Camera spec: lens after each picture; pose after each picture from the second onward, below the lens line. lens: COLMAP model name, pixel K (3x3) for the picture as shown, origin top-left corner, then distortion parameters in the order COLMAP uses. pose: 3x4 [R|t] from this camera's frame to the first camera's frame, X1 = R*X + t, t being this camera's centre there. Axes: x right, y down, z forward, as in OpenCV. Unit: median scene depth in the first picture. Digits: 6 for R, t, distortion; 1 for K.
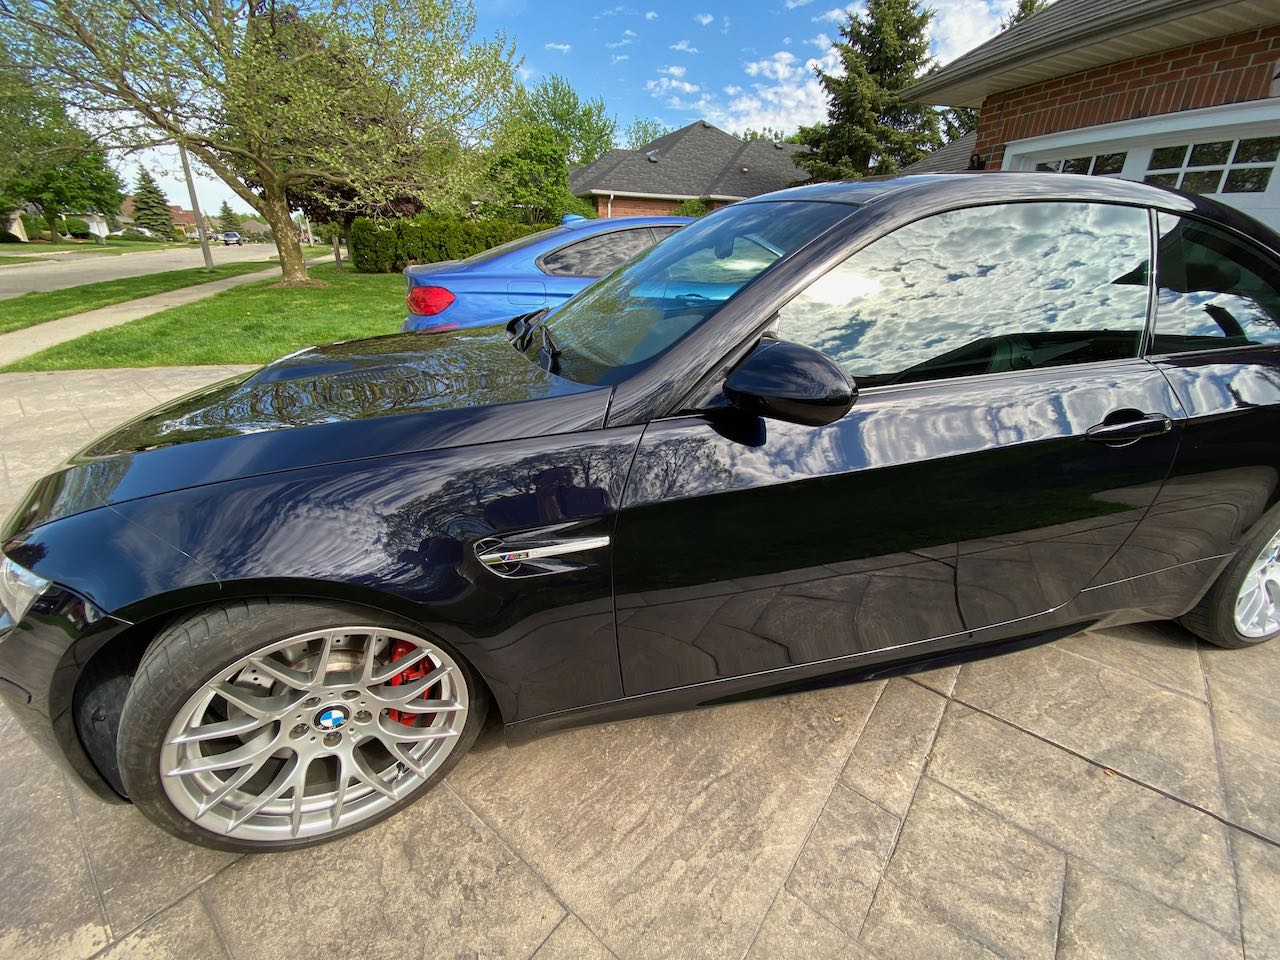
lens RADIAL K [[518.2, 0, 644.0], [0, 518.2, 483.2], [0, 0, 1]] dist [0.004756, -0.014123]
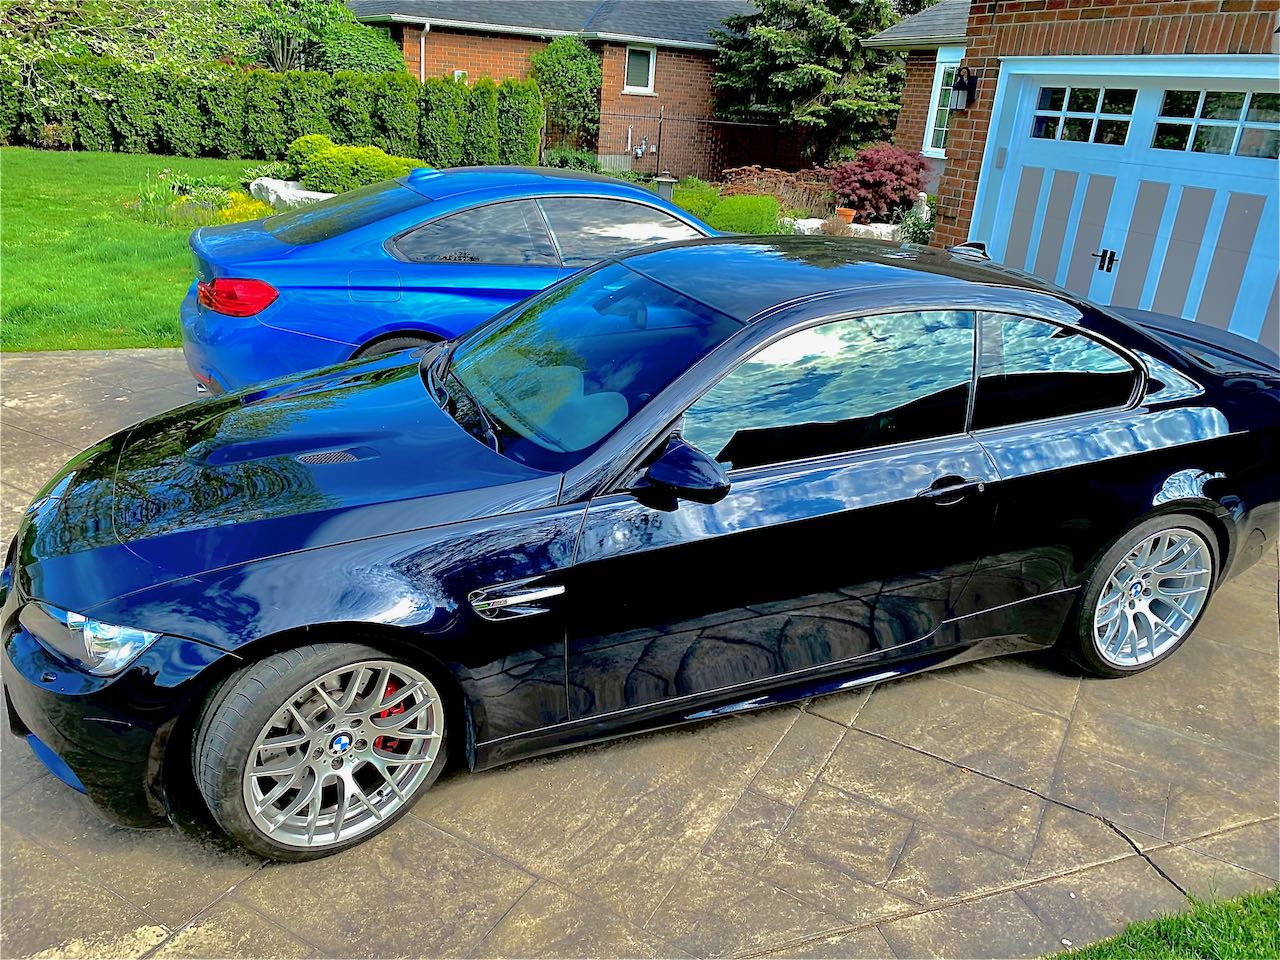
lens RADIAL K [[968.6, 0, 635.3], [0, 968.6, 478.2], [0, 0, 1]] dist [0.008712, -0.007226]
pose [[0.987327, -0.020726, 0.157342, -0.238179], [0.027465, 0.998790, -0.040782, -0.062277], [-0.156307, 0.044587, 0.986702, -1.325407]]
